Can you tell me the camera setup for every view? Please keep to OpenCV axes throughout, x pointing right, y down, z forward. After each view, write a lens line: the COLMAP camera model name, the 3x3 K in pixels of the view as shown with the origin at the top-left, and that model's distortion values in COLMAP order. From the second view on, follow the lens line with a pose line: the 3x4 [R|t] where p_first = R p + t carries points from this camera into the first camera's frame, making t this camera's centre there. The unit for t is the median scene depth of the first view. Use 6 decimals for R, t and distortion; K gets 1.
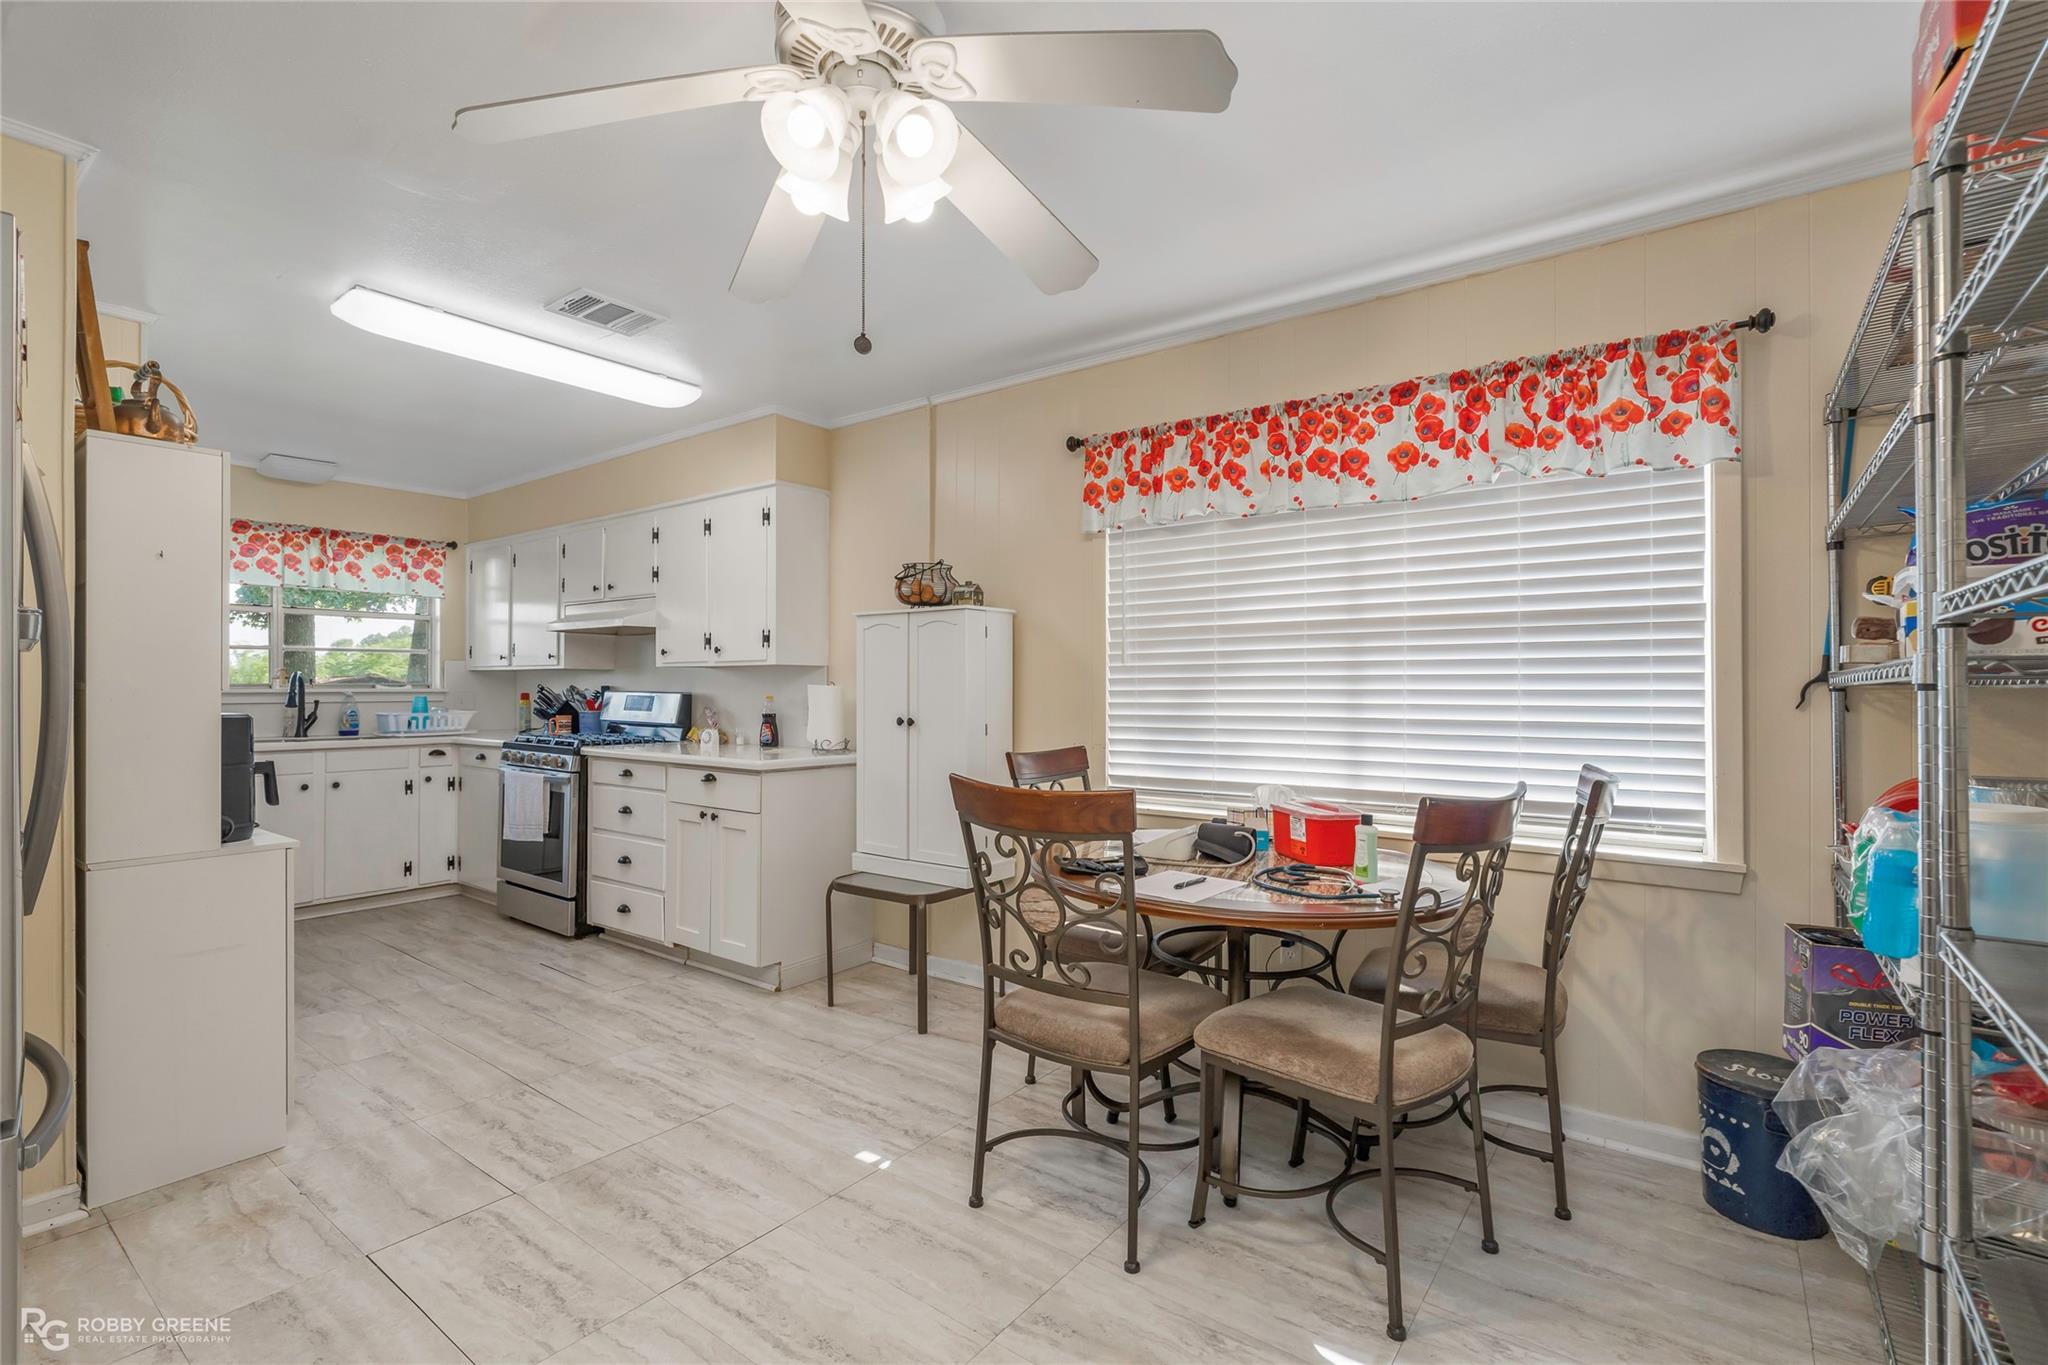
lens RADIAL K [[924.6, 0, 1020.7], [0, 924.6, 685.7], [0, 0, 1]] dist [-0.010302, 0.000142]
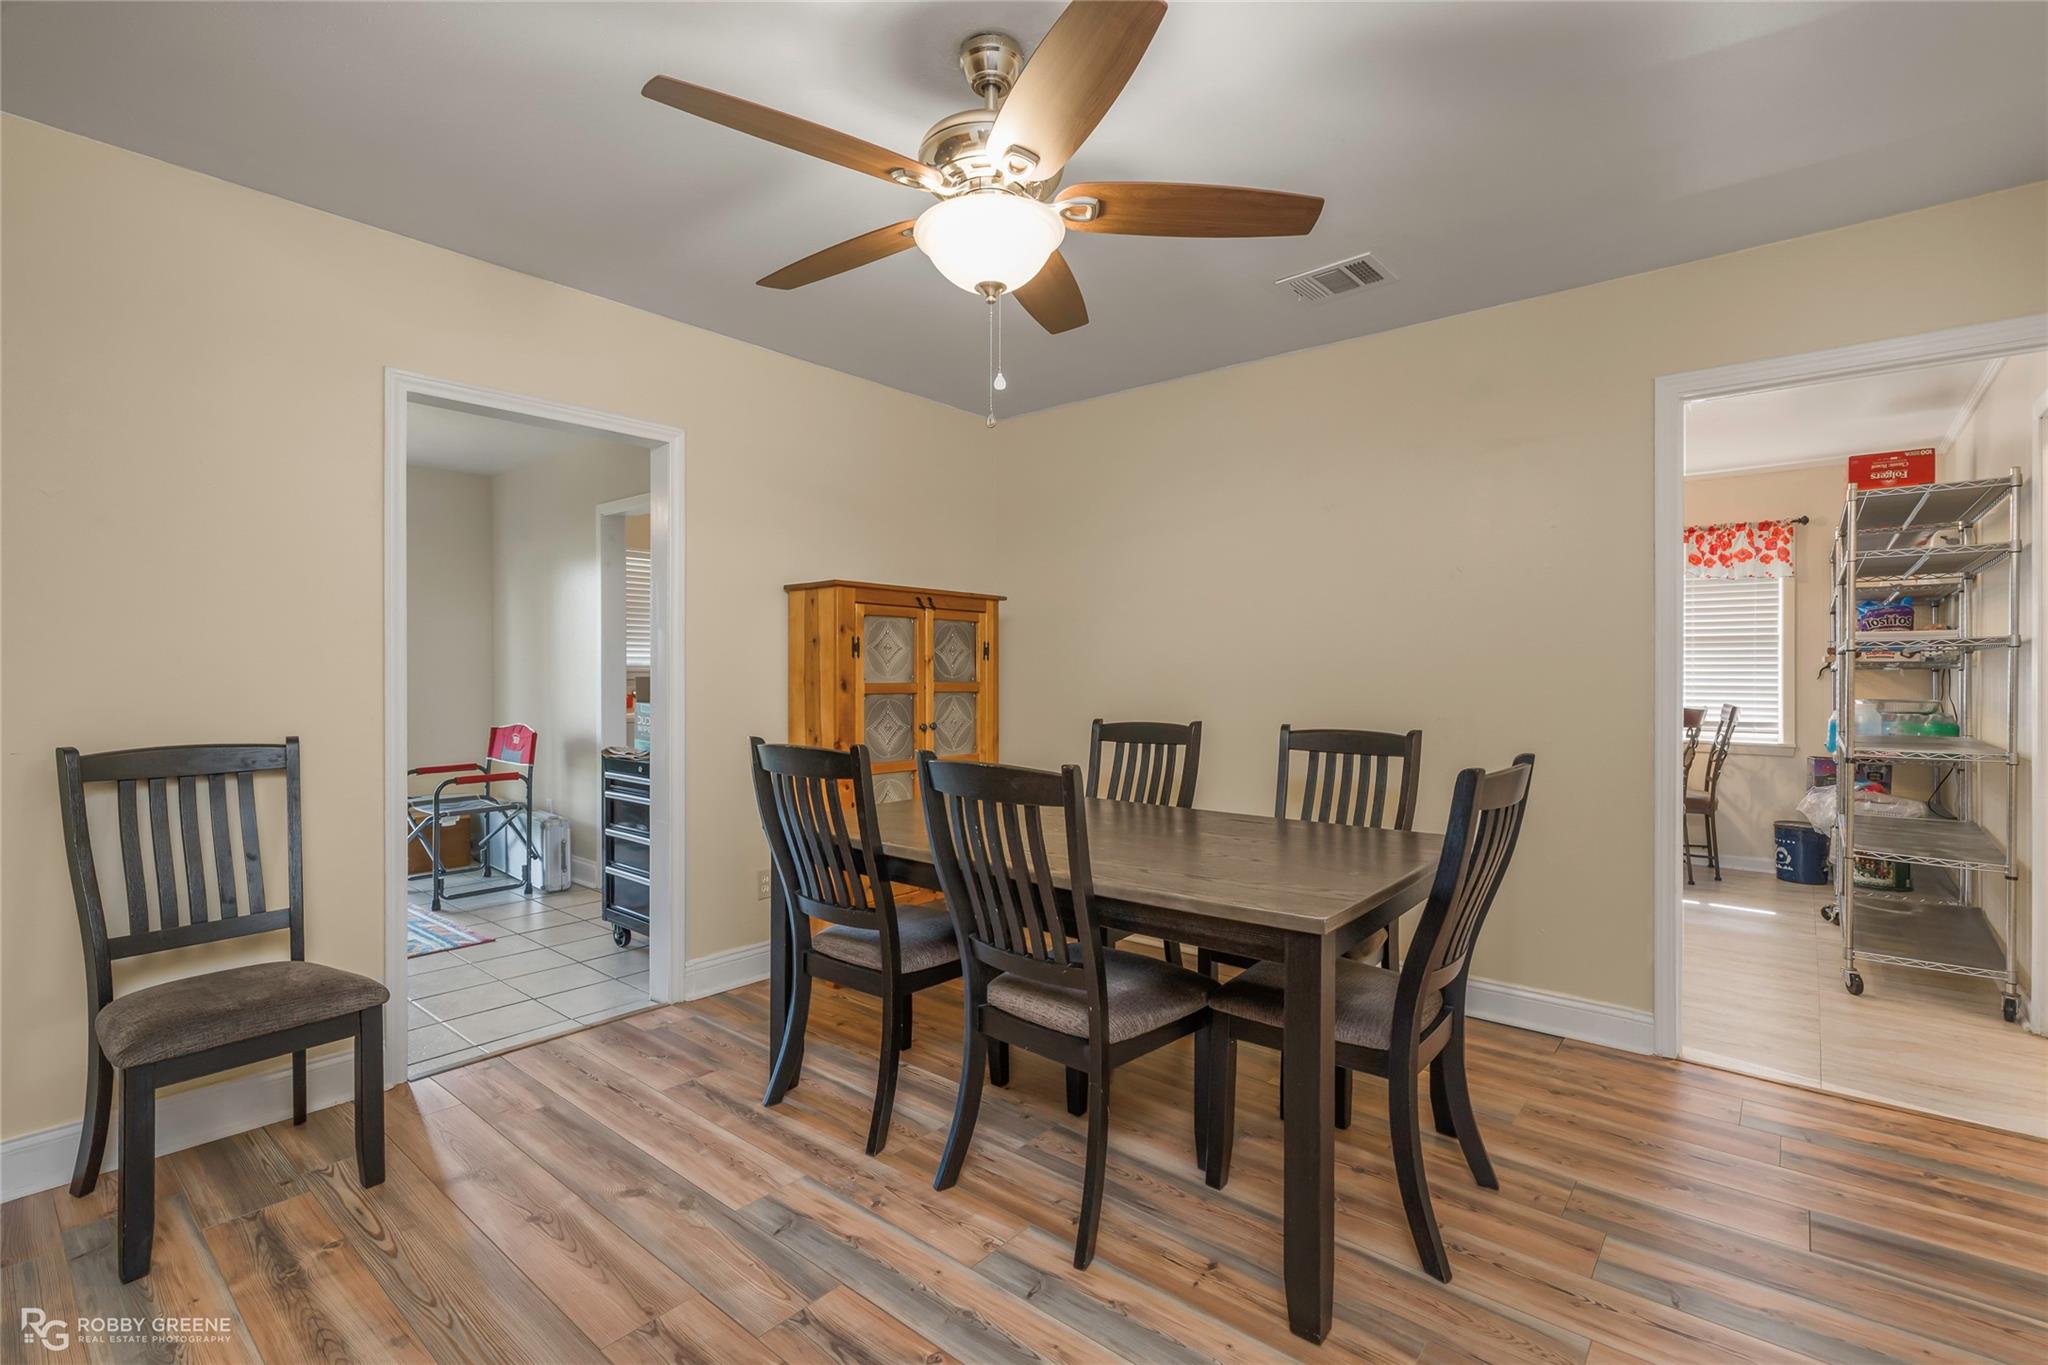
lens RADIAL K [[924.6, 0, 1029.5], [0, 924.6, 679.2], [0, 0, 1]] dist [-0.010302, 0.000142]
pose [[0.998715, -0.000292, -0.050682, -1.035776], [0.000793, 0.999951, 0.009874, -0.000374], [0.050677, -0.009902, 0.998666, -1.423665]]
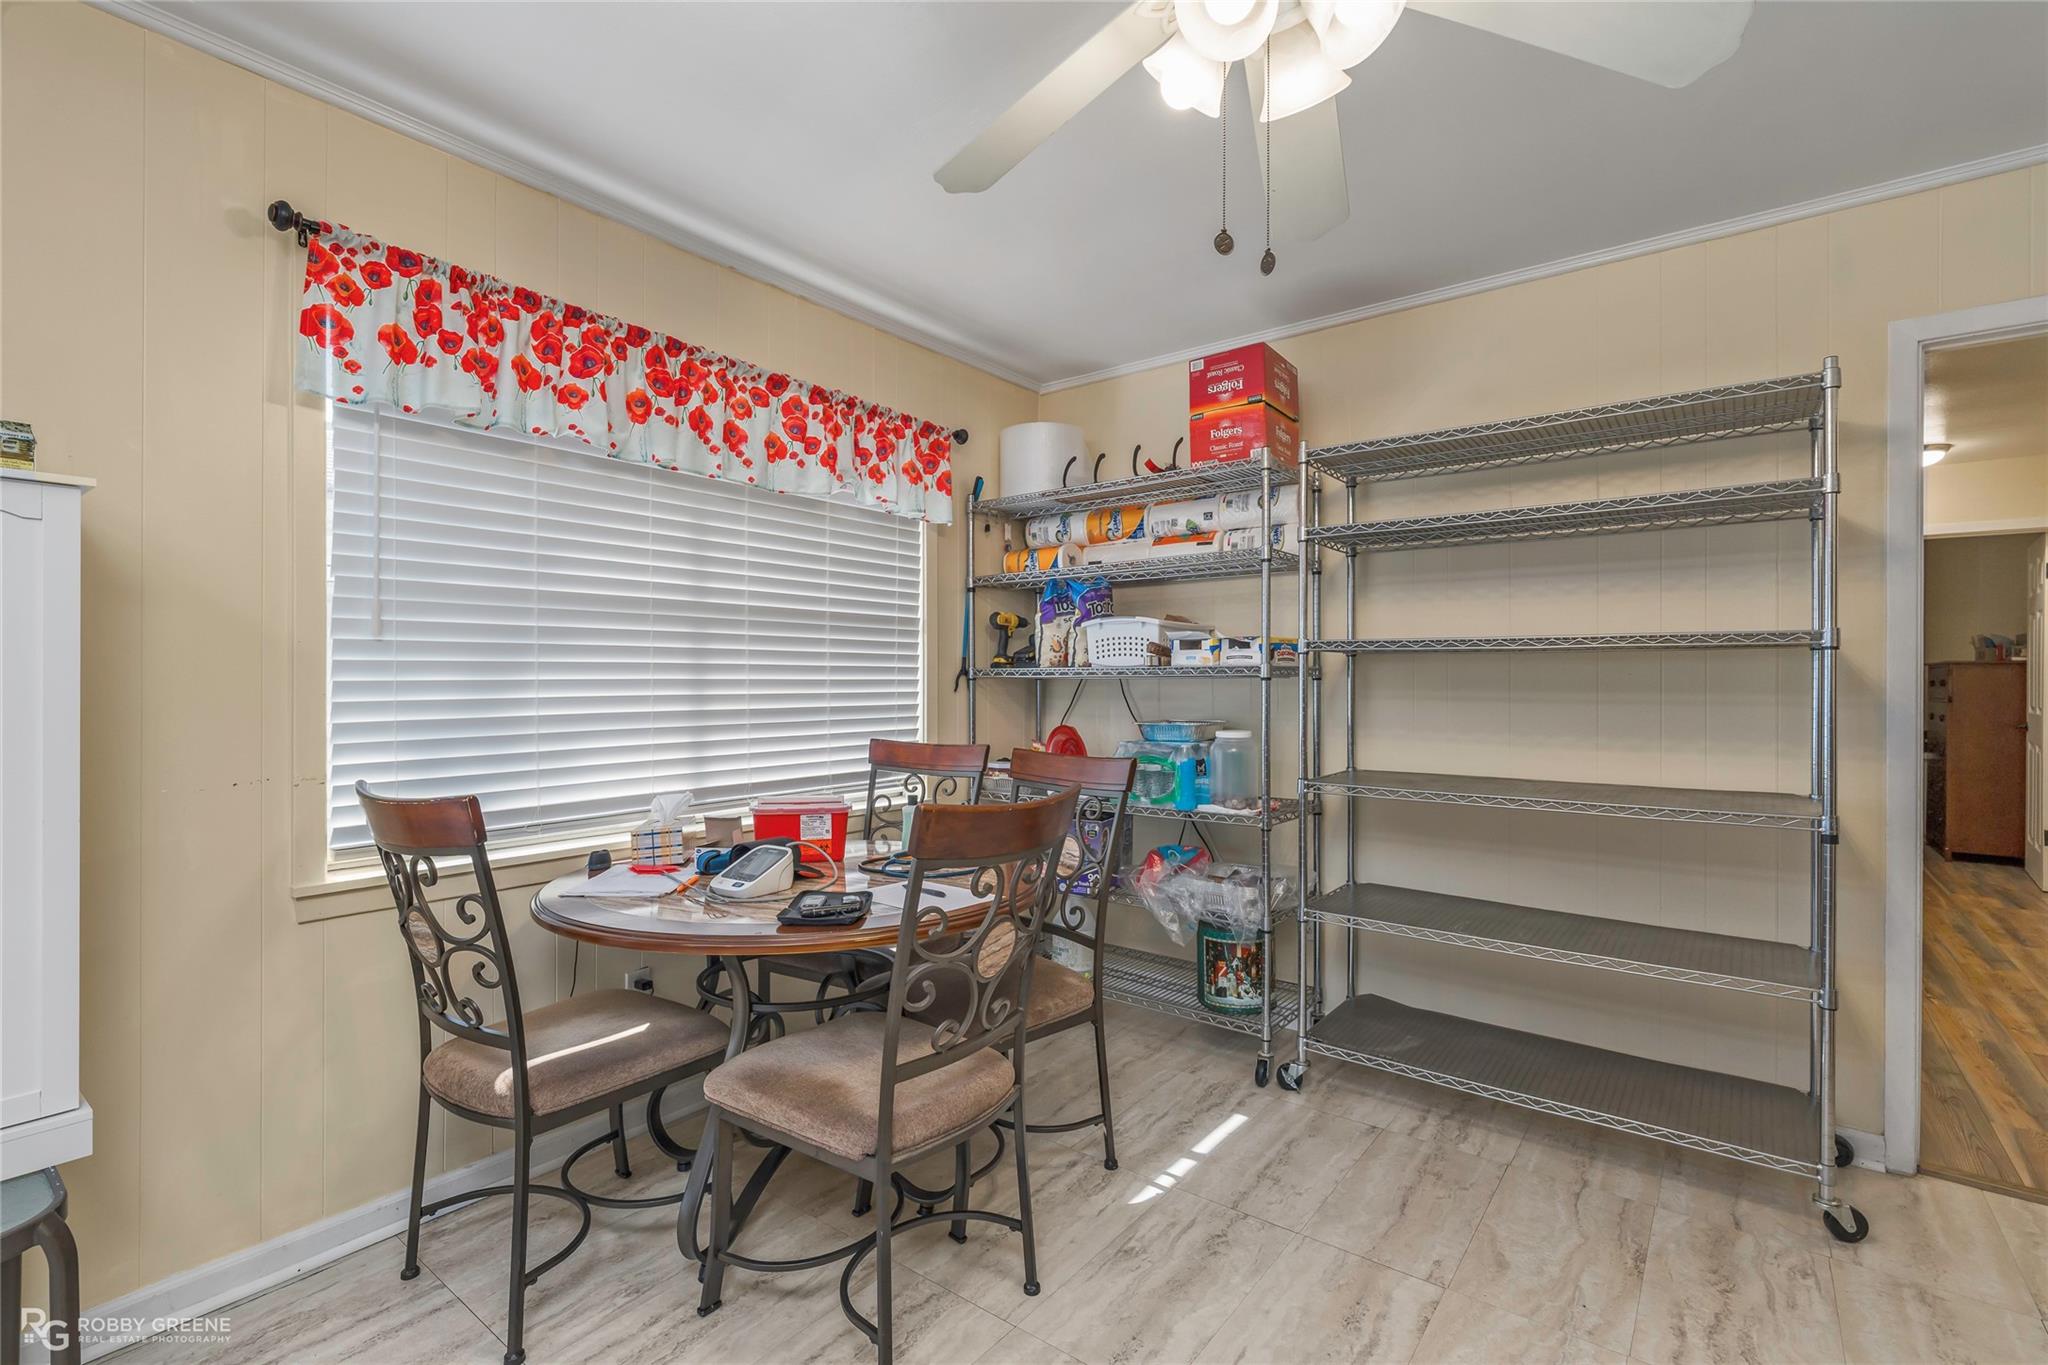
lens RADIAL K [[924.6, 0, 1026.3], [0, 924.6, 679.6], [0, 0, 1]] dist [-0.010302, 0.000142]
pose [[0.006288, -0.006260, 0.999961, -0.665106], [-0.008757, 0.999942, 0.006315, -0.005334], [-0.999942, -0.008796, 0.006233, 0.810504]]
